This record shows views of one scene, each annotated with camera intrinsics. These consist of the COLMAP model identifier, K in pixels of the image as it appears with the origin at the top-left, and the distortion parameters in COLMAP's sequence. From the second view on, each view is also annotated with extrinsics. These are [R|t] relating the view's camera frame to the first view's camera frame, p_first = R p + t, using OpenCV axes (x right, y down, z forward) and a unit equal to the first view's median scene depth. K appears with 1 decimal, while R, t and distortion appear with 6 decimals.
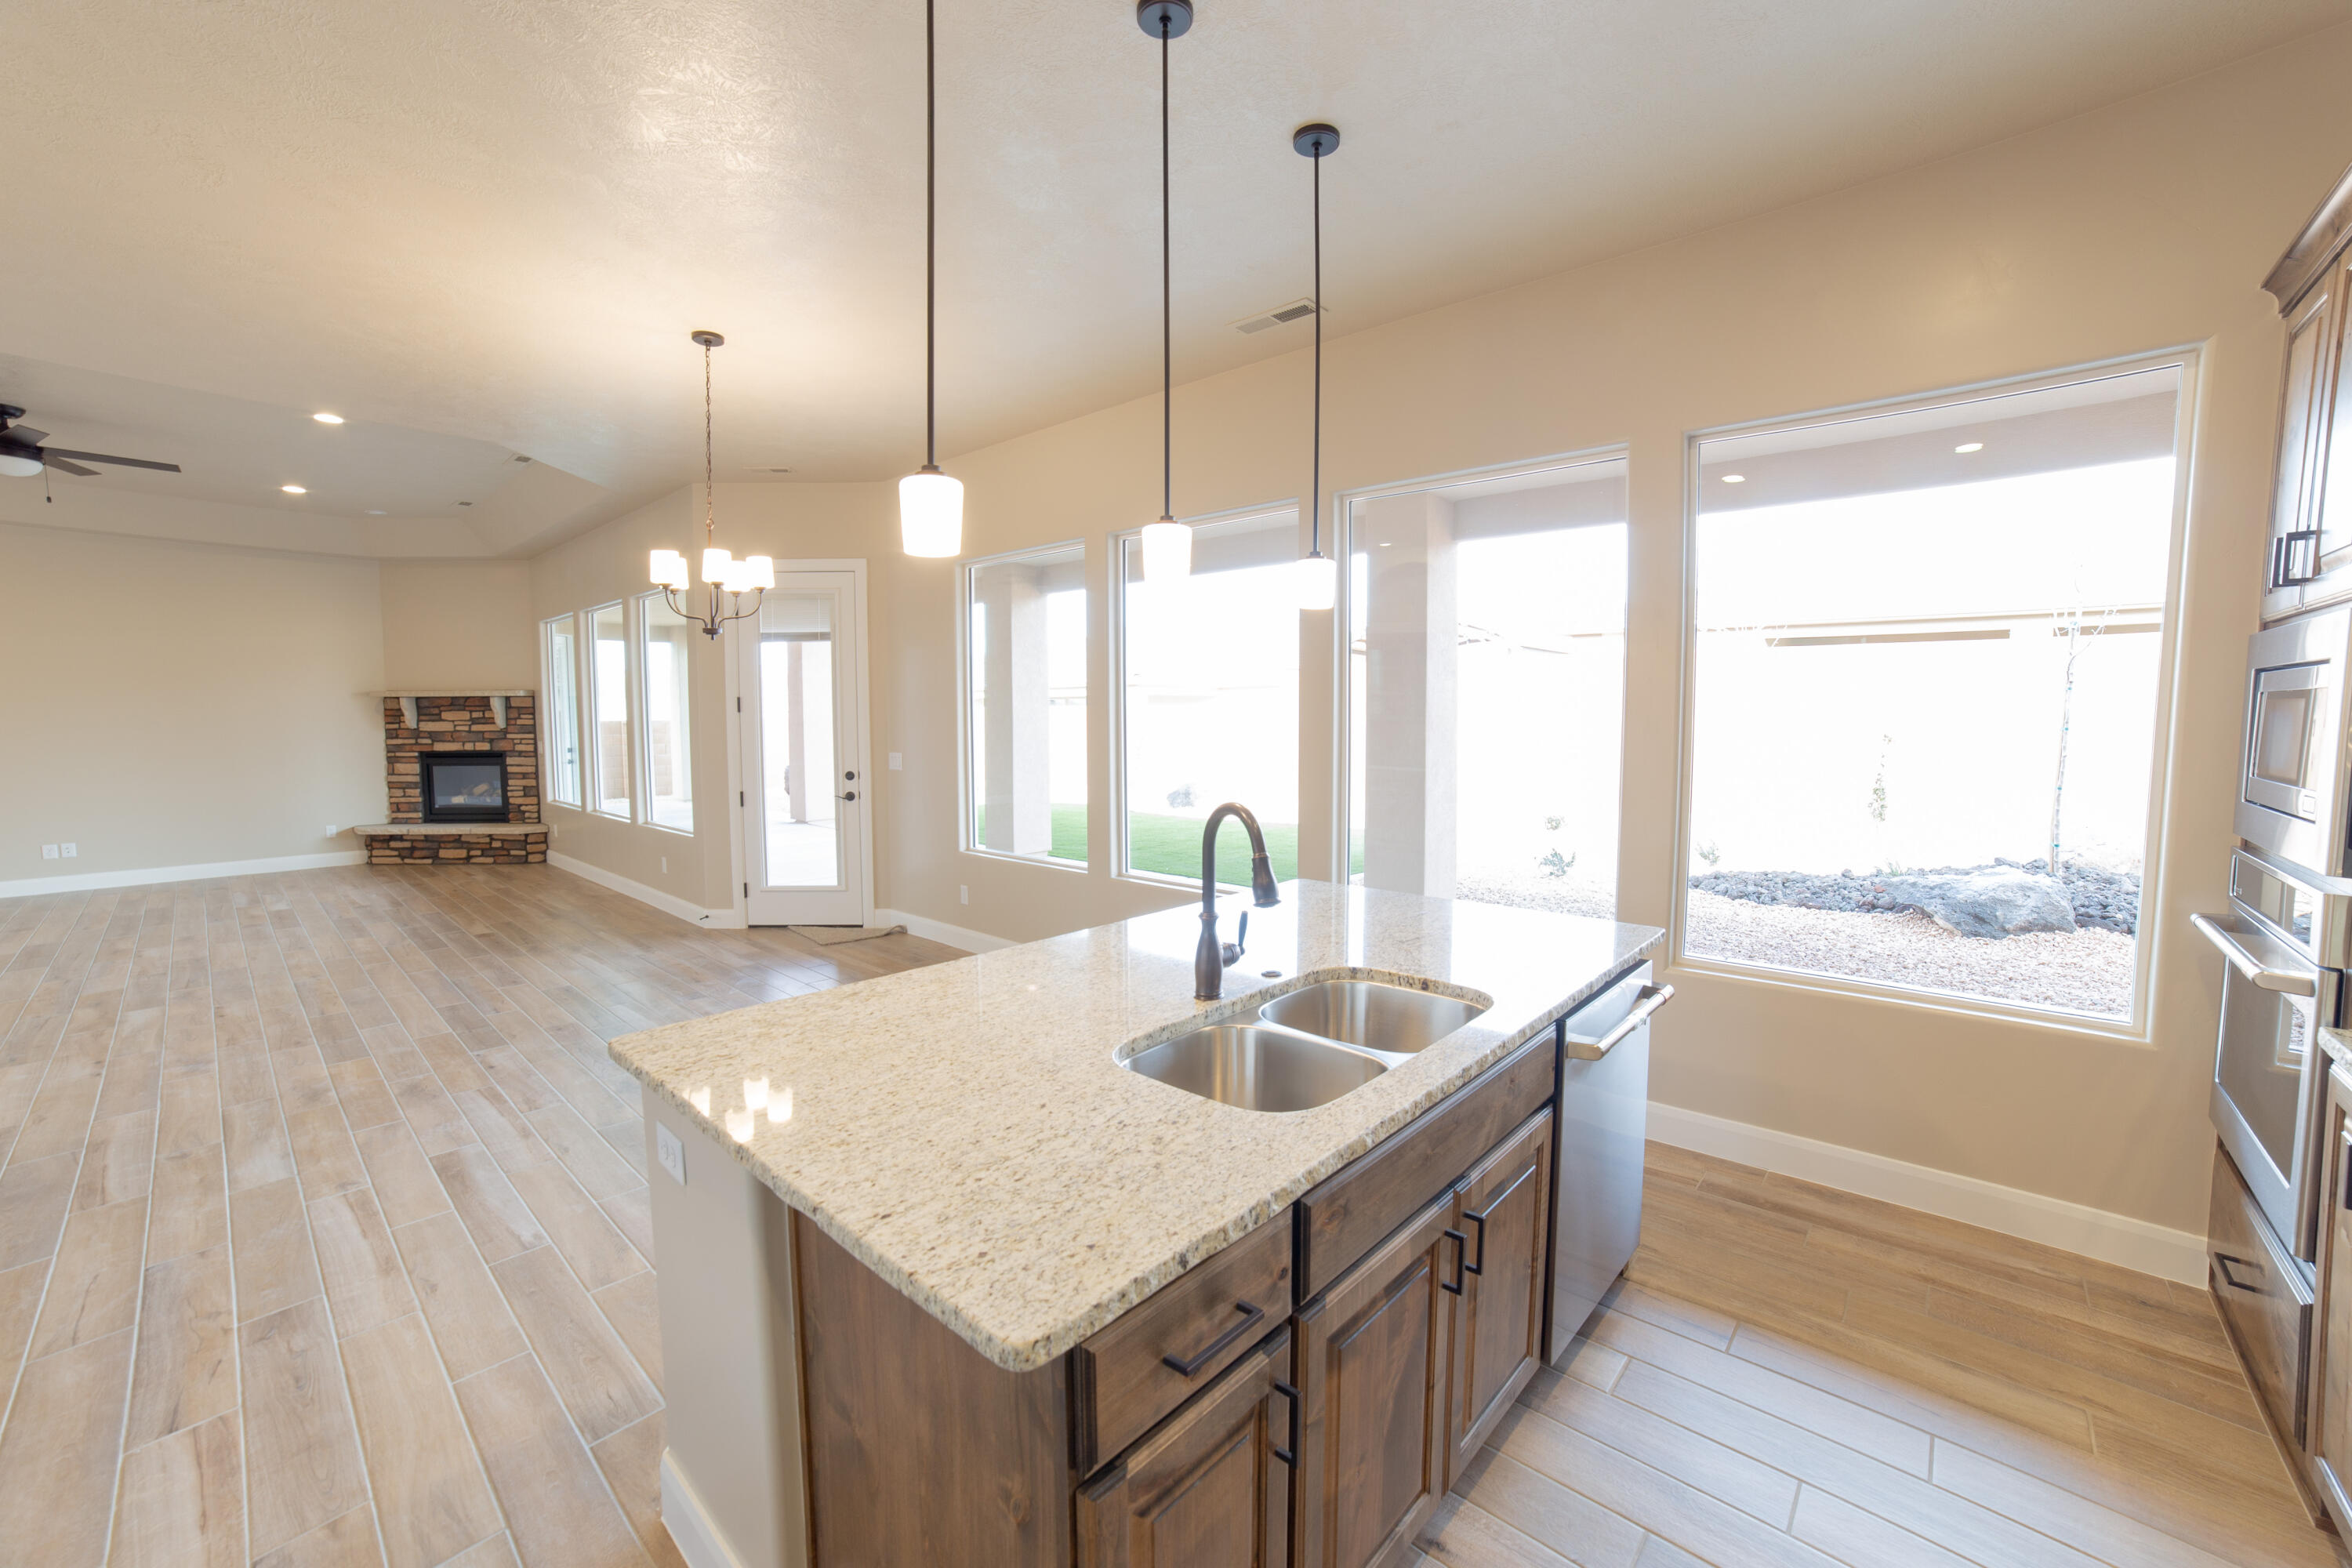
lens RADIAL K [[934.8, 0, 1189.5], [0, 934.8, 776.7], [0, 0, 1]] dist [-0.092046, 0.038492]
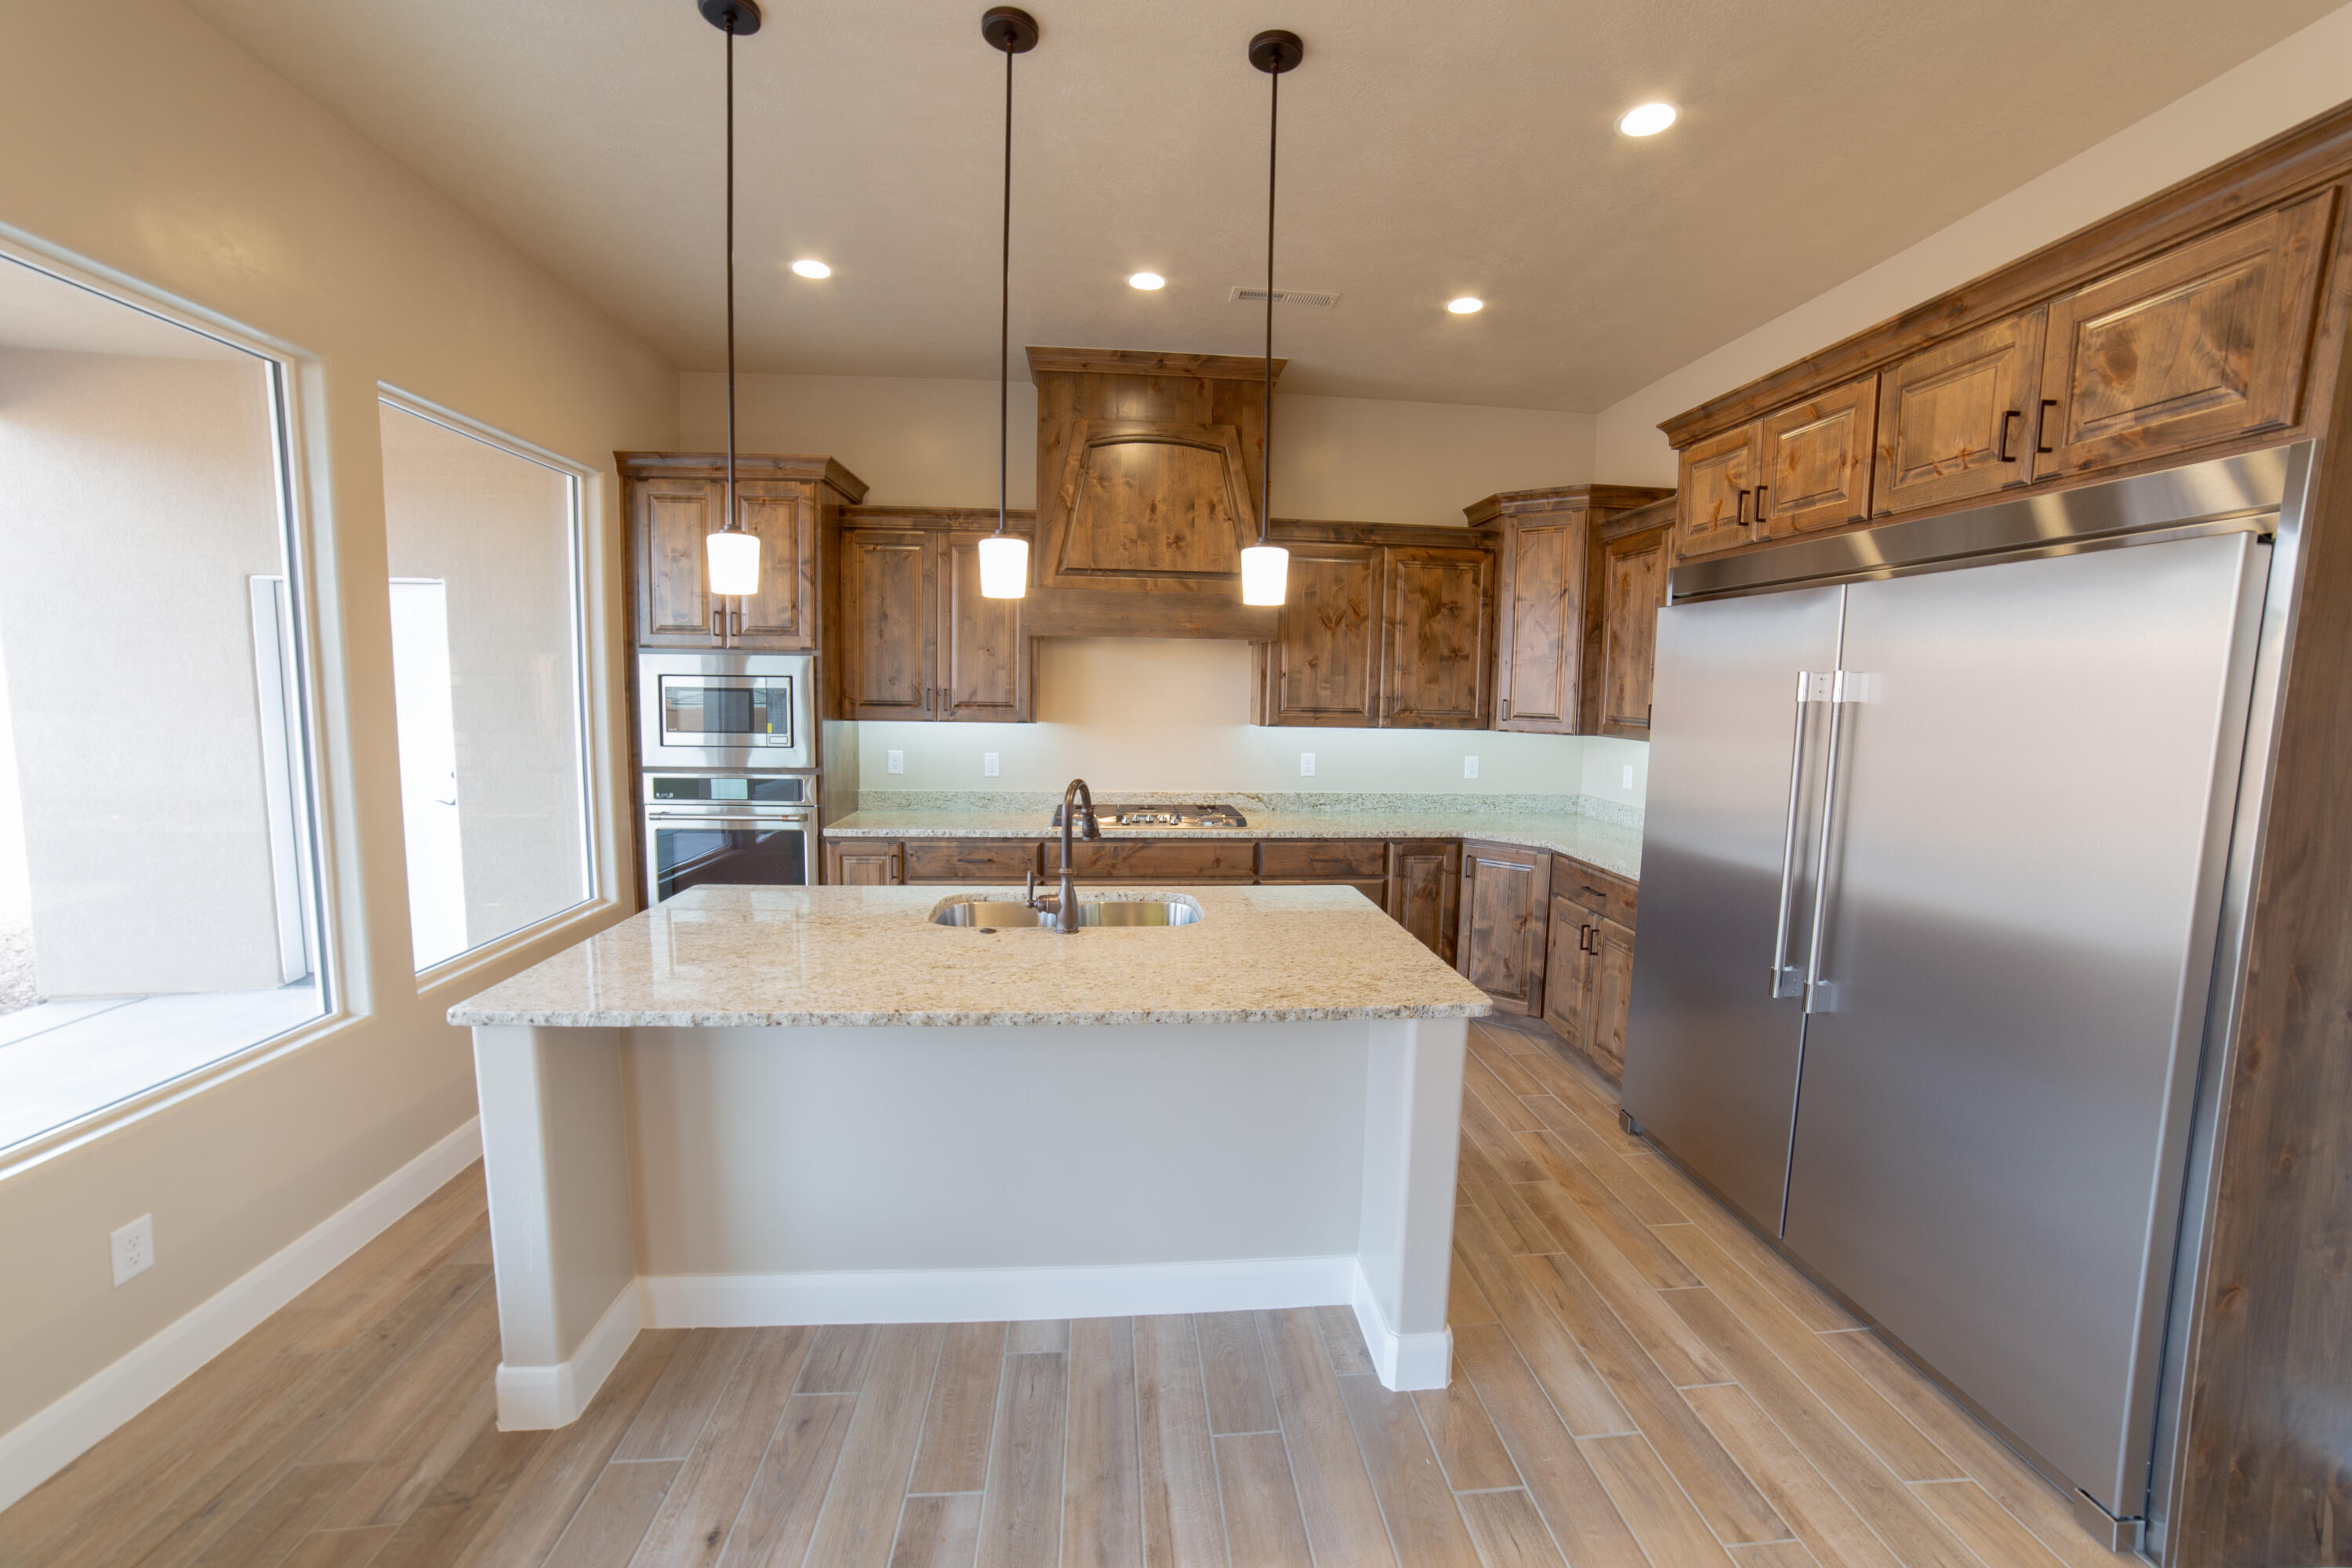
lens RADIAL K [[934.8, 0, 1189.5], [0, 934.8, 776.7], [0, 0, 1]] dist [-0.092046, 0.038492]
pose [[-0.729019, -0.077937, 0.680042, -0.207400], [0.032897, 0.988359, 0.148539, -0.036240], [-0.683702, 0.130659, -0.717969, 0.378437]]
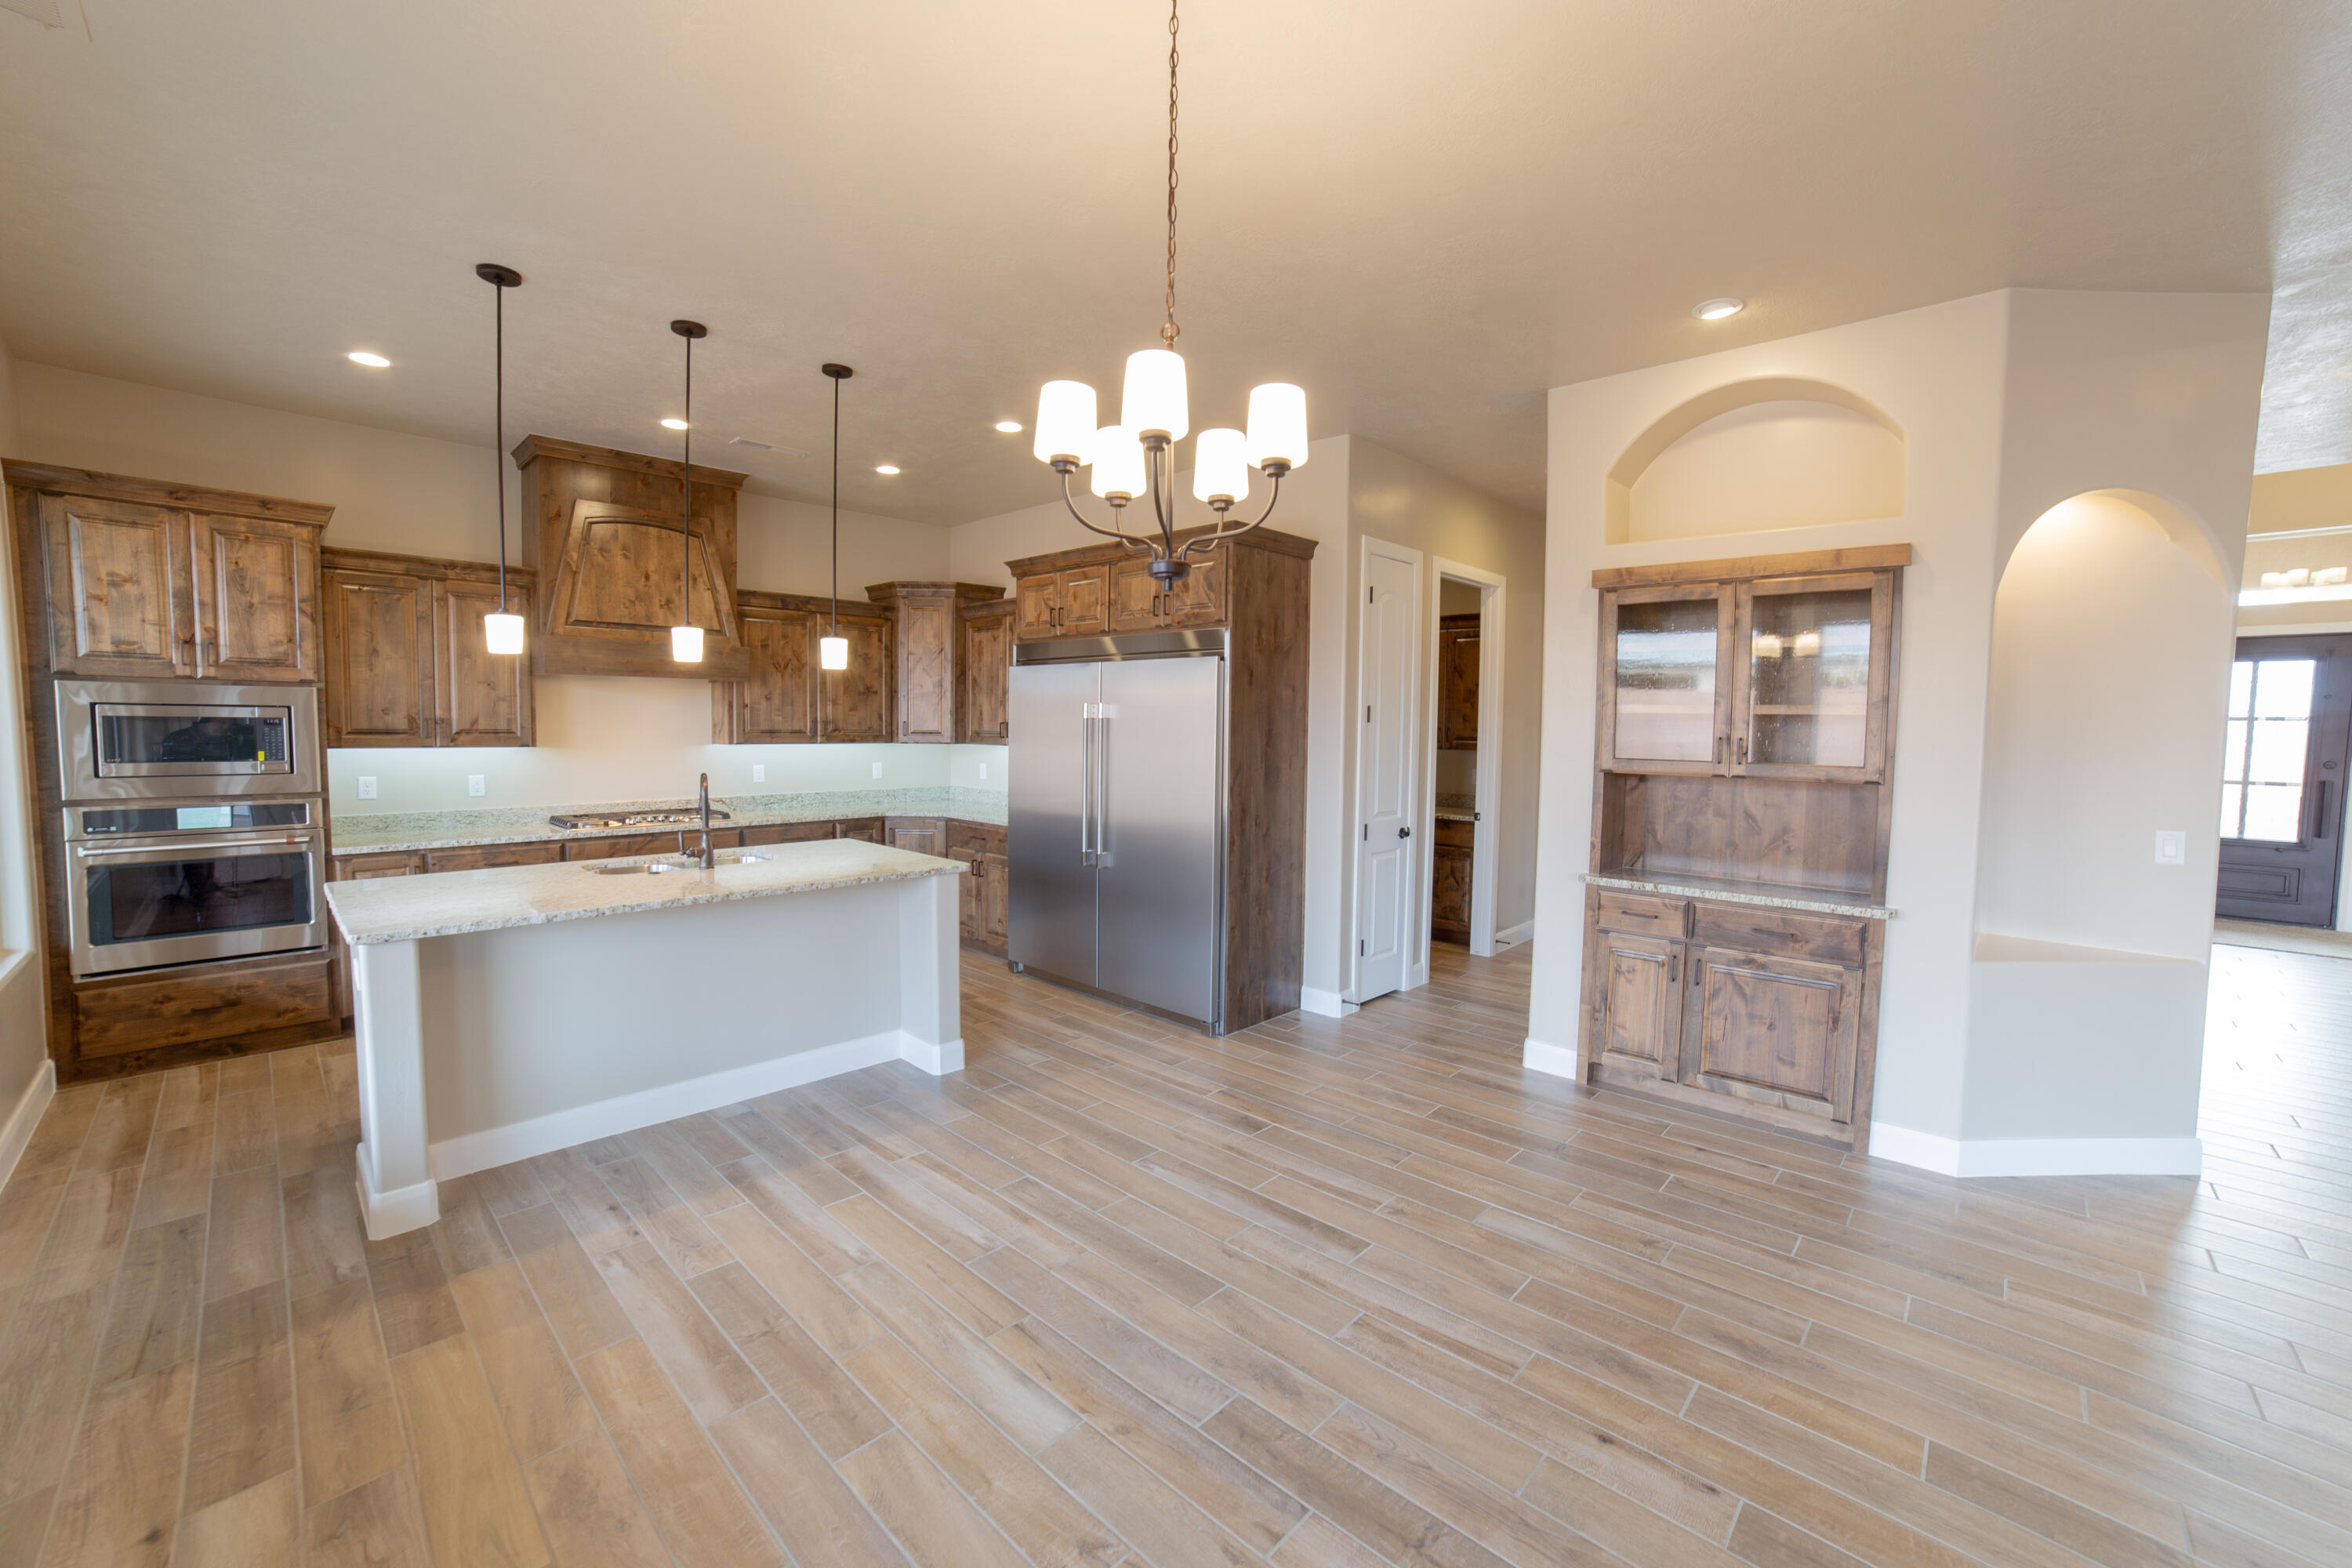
lens RADIAL K [[934.8, 0, 1189.5], [0, 934.8, 776.7], [0, 0, 1]] dist [-0.092046, 0.038492]
pose [[-0.999567, -0.011680, 0.027002, -0.235049], [-0.008078, 0.991501, 0.129852, -0.051520], [-0.028289, 0.129577, -0.991166, 0.626110]]
